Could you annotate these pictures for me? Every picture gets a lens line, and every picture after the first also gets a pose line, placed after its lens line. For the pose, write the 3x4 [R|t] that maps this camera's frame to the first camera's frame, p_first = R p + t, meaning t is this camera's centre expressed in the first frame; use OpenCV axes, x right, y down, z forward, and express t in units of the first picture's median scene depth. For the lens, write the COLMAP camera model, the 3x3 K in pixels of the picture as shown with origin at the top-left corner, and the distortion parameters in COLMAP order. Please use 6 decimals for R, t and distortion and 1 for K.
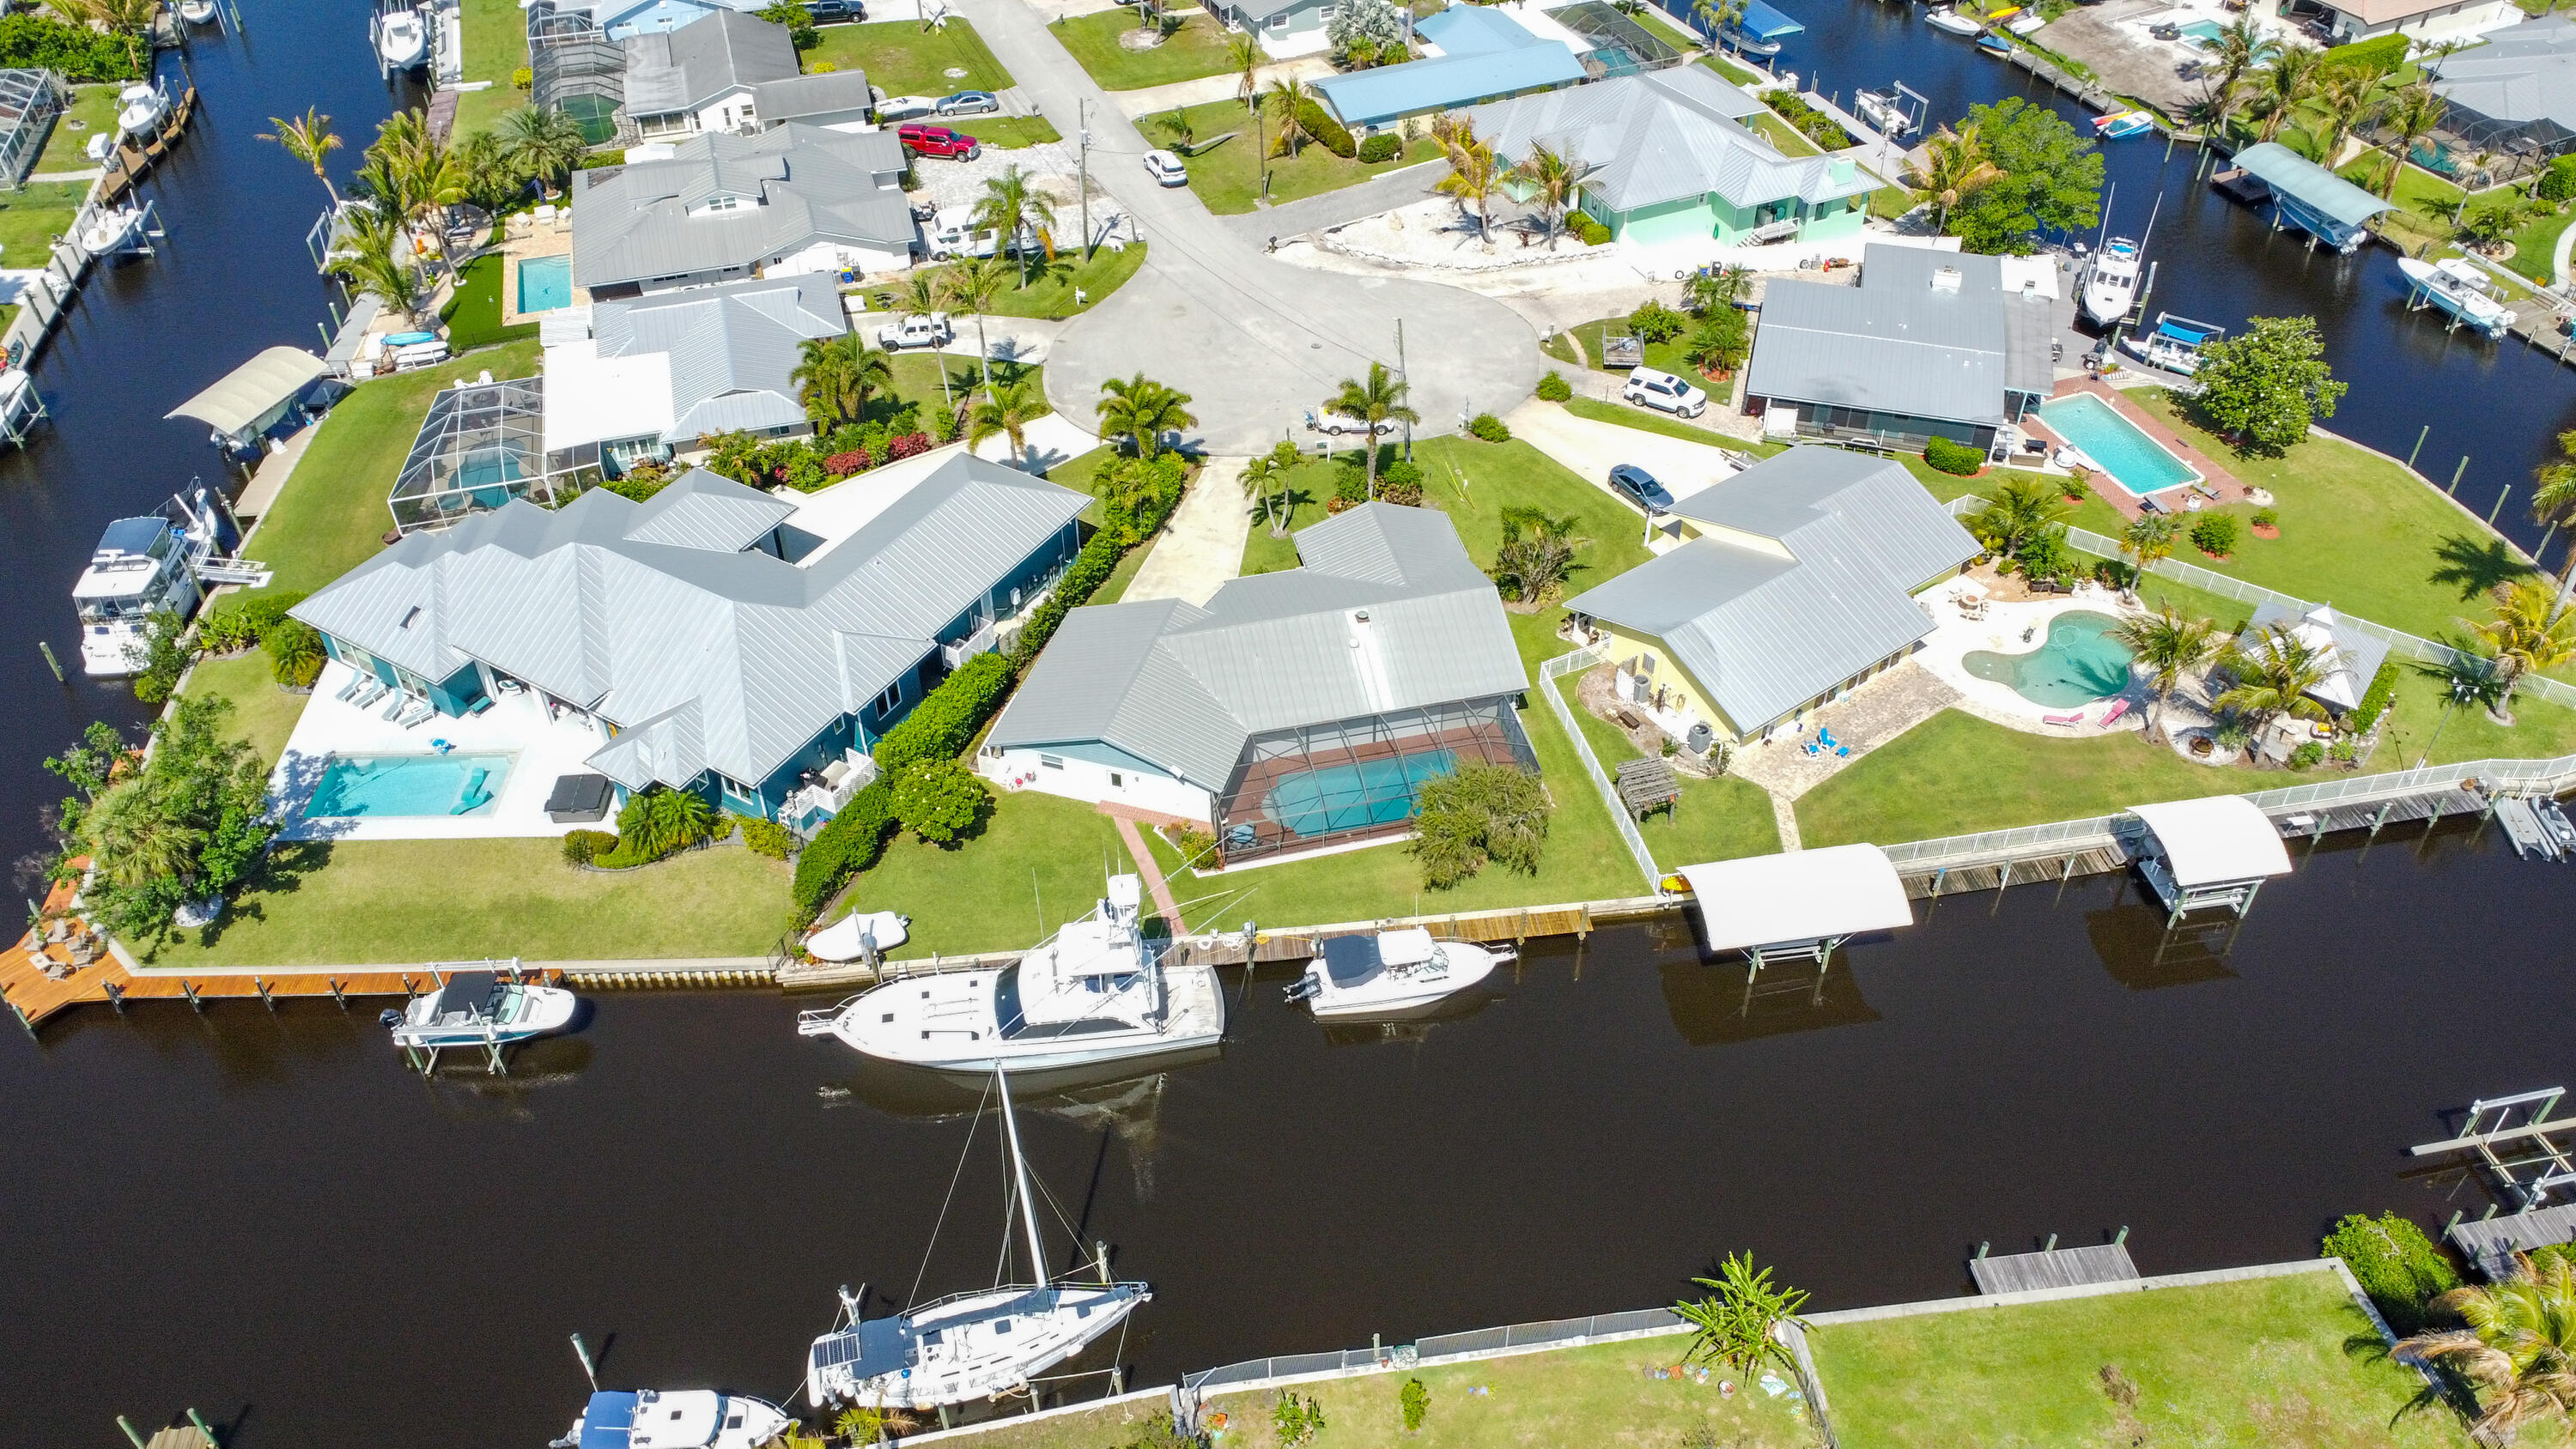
lens RADIAL K [[1926.0, 0, 1288.0], [0, 1926.0, 724.5], [0, 0, 1]] dist [0.008064, -0.003816]
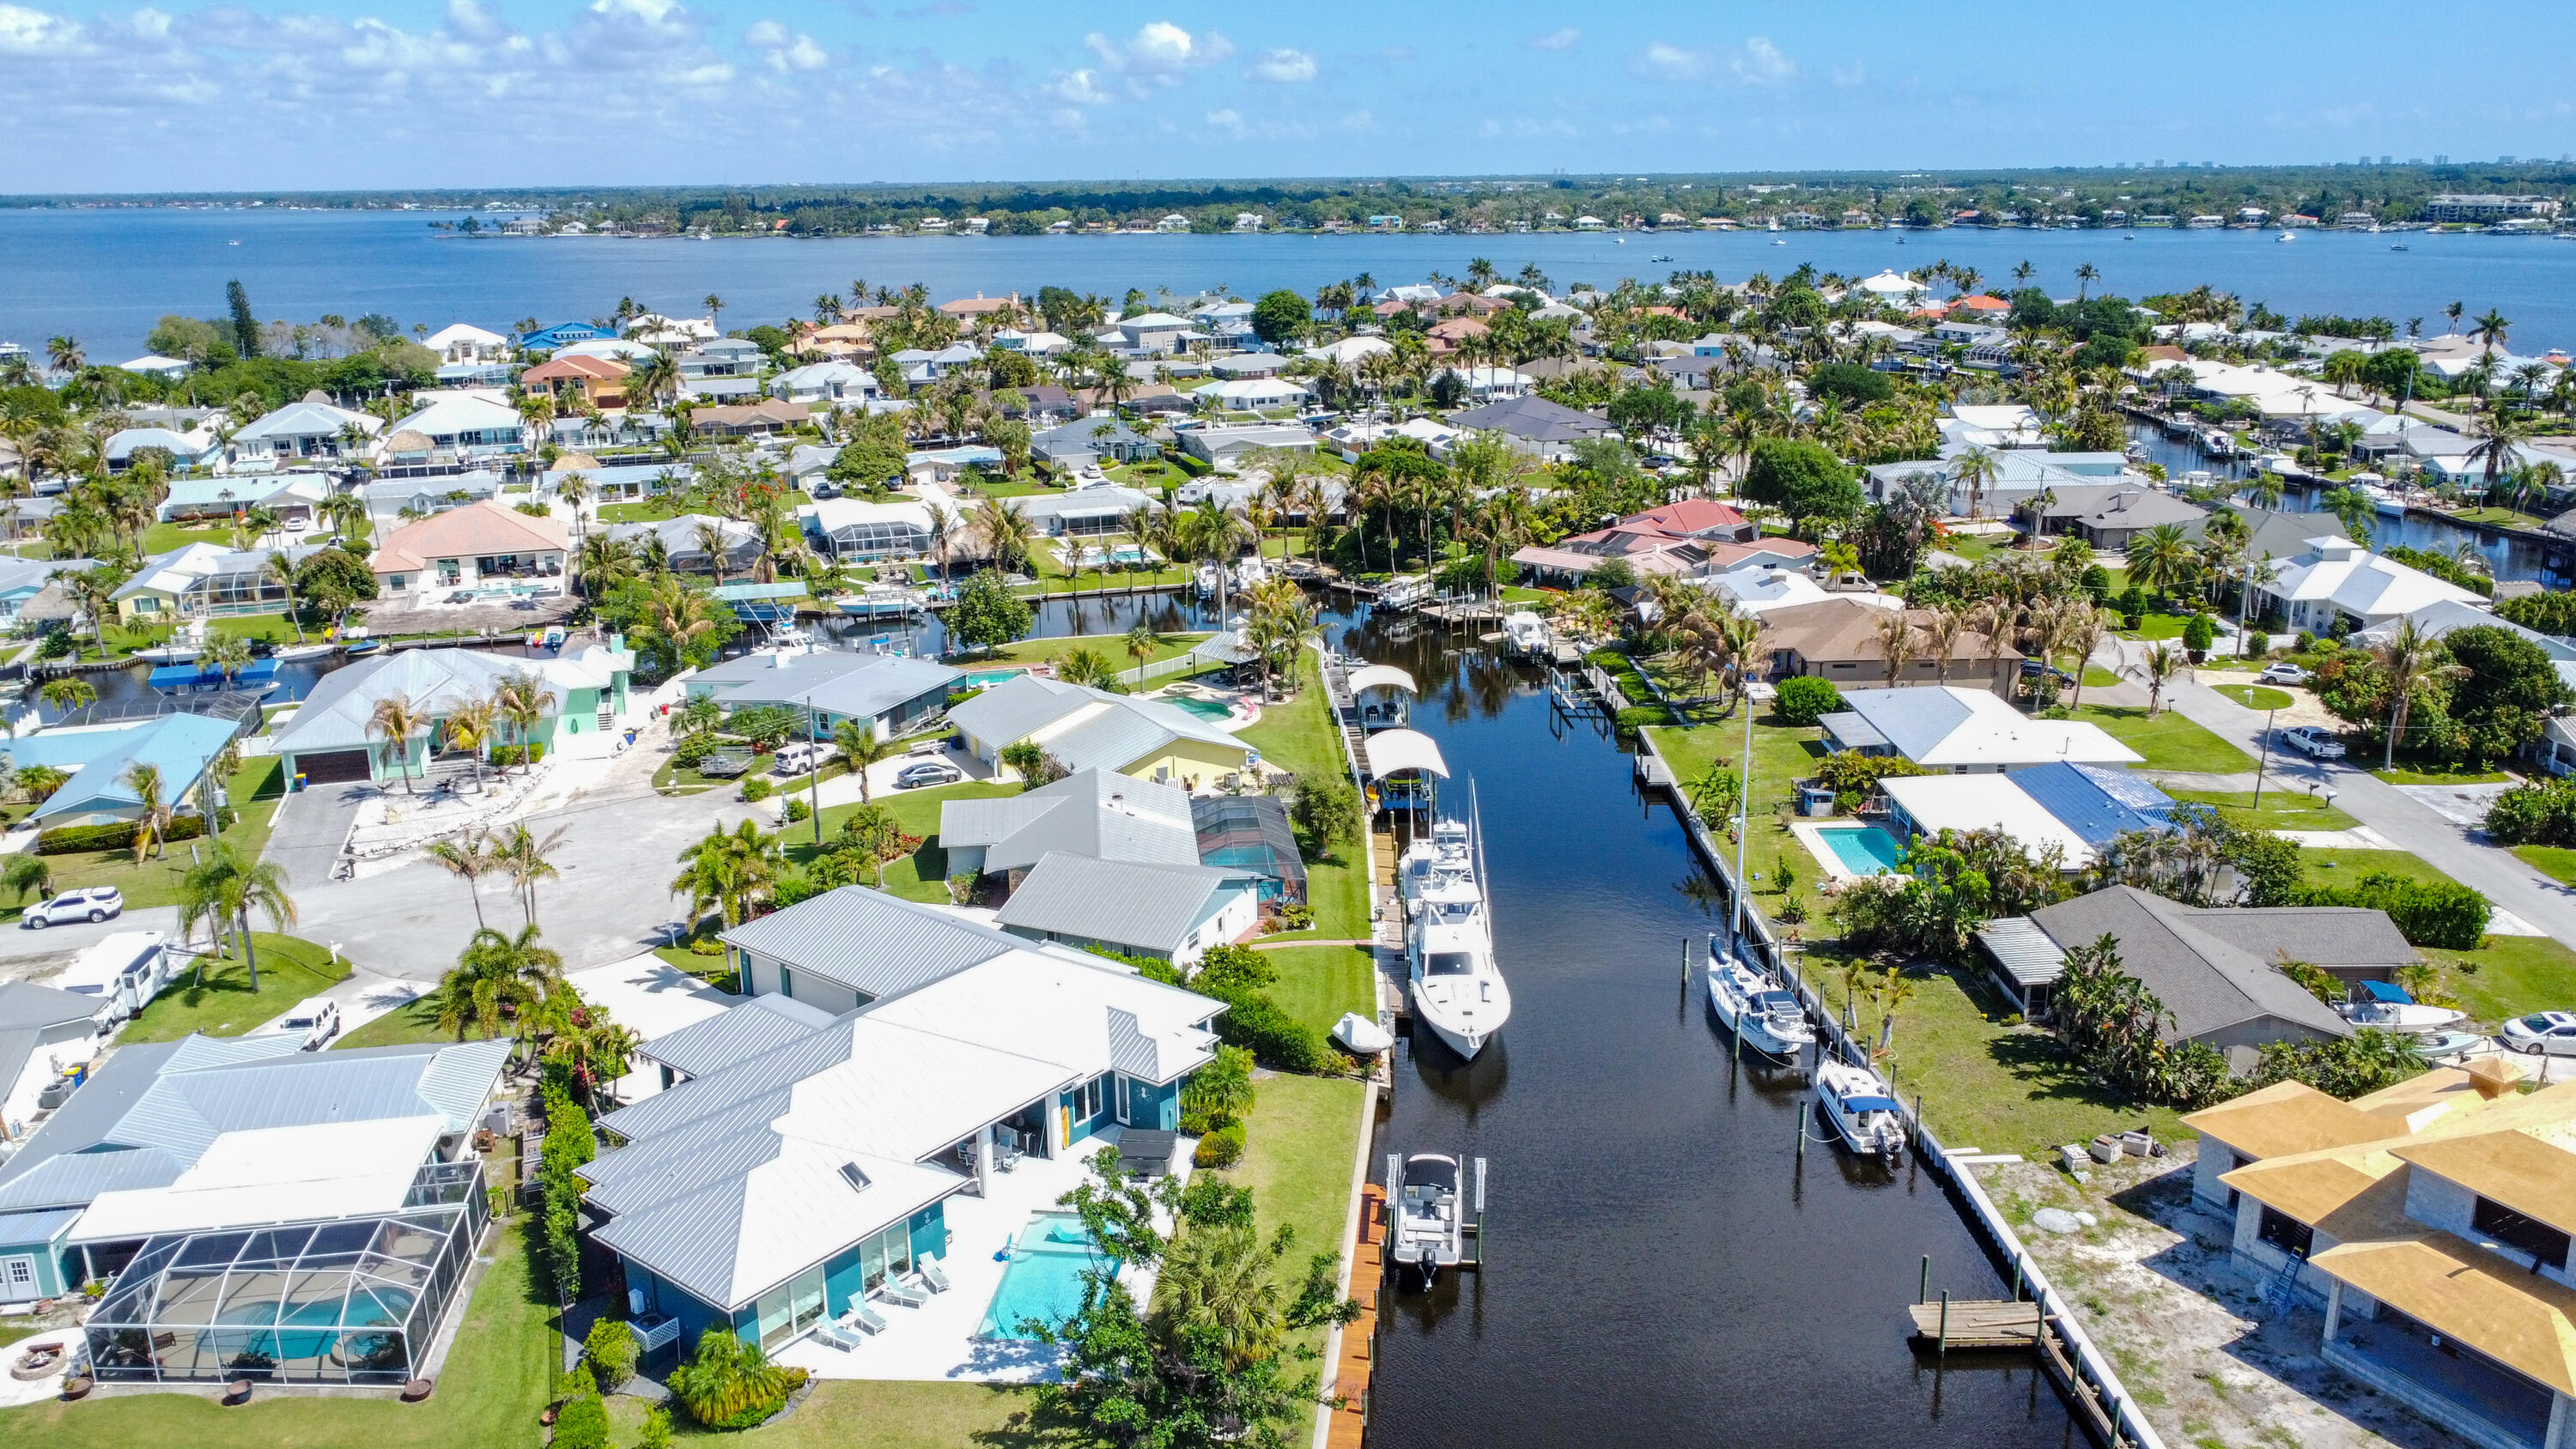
lens RADIAL K [[1926.0, 0, 1288.0], [0, 1926.0, 724.5], [0, 0, 1]] dist [0.008064, -0.003816]
pose [[0.124496, -0.267767, 0.955406, -1.037135], [0.662790, 0.739005, 0.120752, -0.155240], [-0.738383, 0.618201, 0.269477, 0.519256]]
